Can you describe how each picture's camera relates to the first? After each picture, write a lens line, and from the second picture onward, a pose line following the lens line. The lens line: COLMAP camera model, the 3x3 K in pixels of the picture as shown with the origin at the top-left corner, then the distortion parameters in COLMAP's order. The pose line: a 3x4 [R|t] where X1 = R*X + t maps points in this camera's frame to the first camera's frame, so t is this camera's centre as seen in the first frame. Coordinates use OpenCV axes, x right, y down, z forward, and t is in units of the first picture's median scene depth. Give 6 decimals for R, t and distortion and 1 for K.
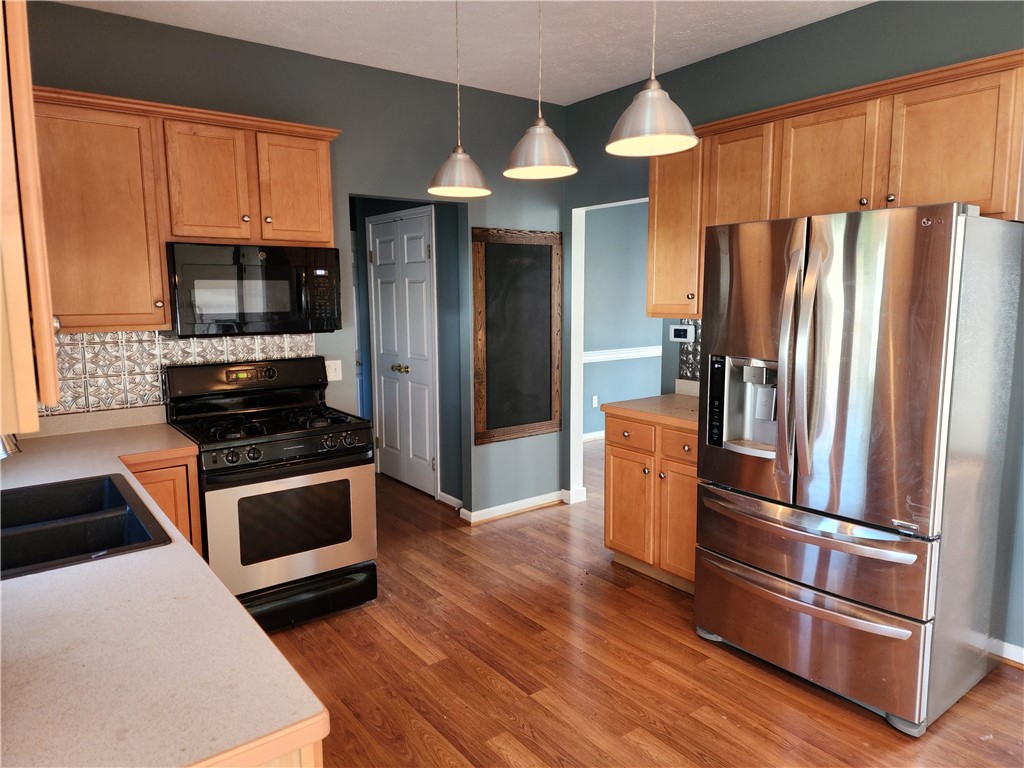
lens RADIAL K [[688.6, 0, 495.2], [0, 688.6, 379.0], [0, 0, 1]] dist [0.067452, -0.067971]
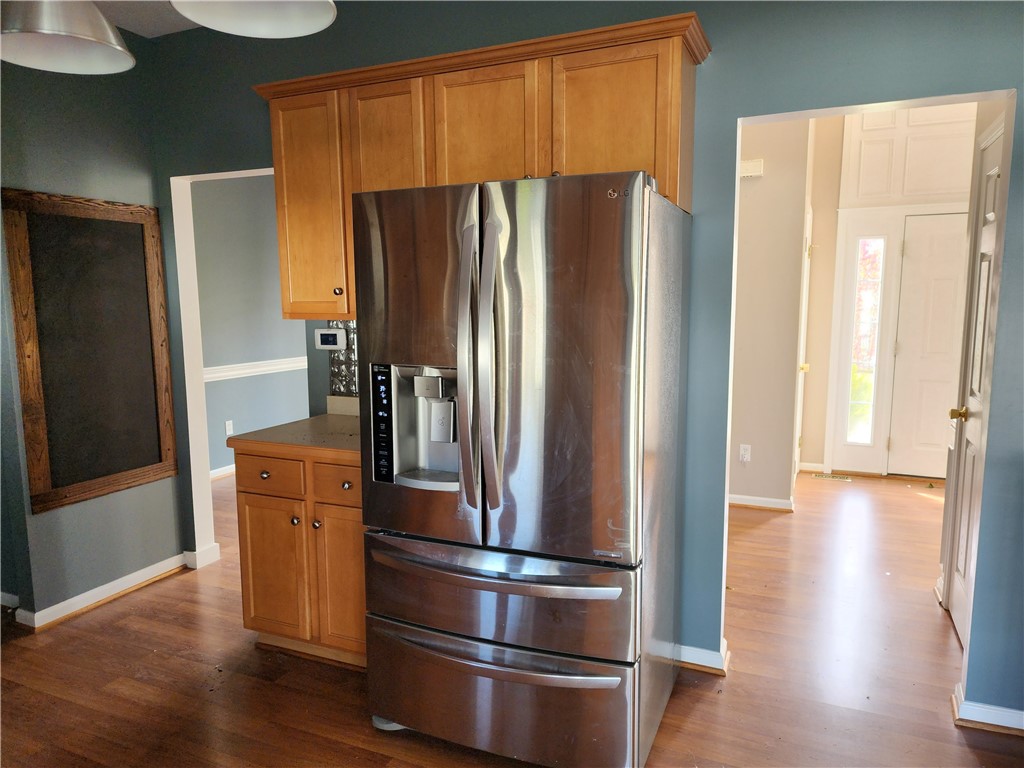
lens RADIAL K [[688.6, 0, 521.0], [0, 688.6, 389.8], [0, 0, 1]] dist [0.067452, -0.067971]
pose [[0.861280, -0.061889, 0.504347, 0.059440], [0.062934, 0.997905, 0.014981, -0.006159], [-0.504217, 0.018838, 0.863371, 0.226044]]
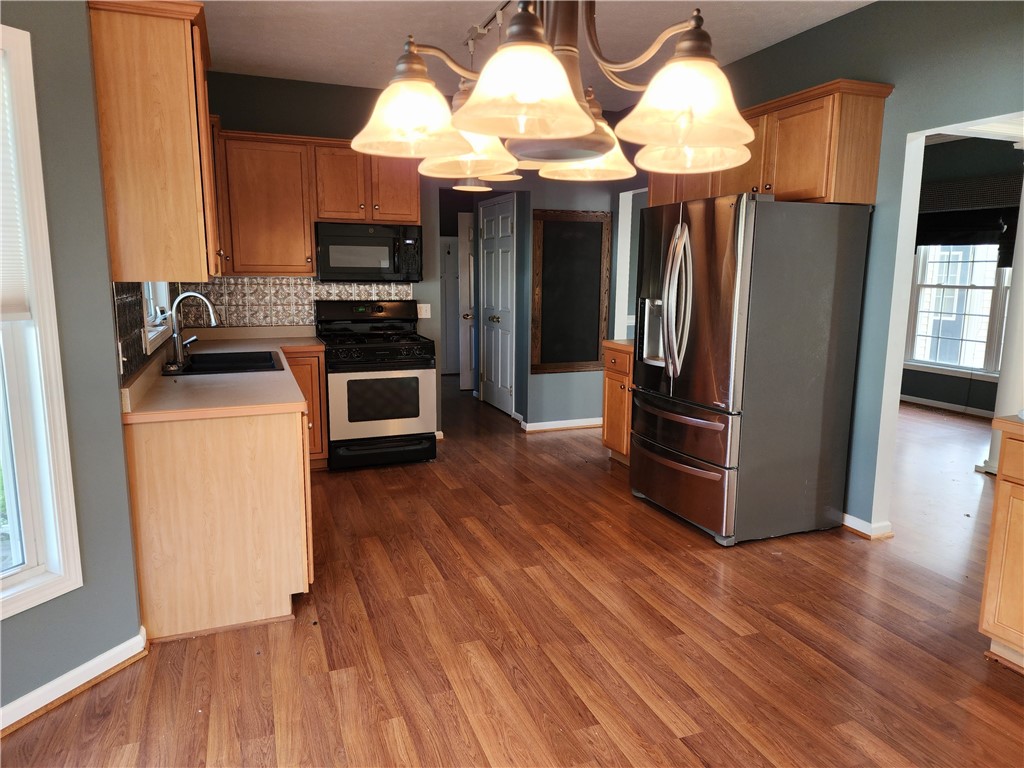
lens RADIAL K [[688.6, 0, 495.2], [0, 688.6, 391.0], [0, 0, 1]] dist [0.067452, -0.067971]
pose [[0.959975, 0.061102, -0.273341, 0.366720], [-0.048498, 0.997435, 0.052643, 0.084293], [0.275856, -0.037279, 0.960476, -0.418667]]
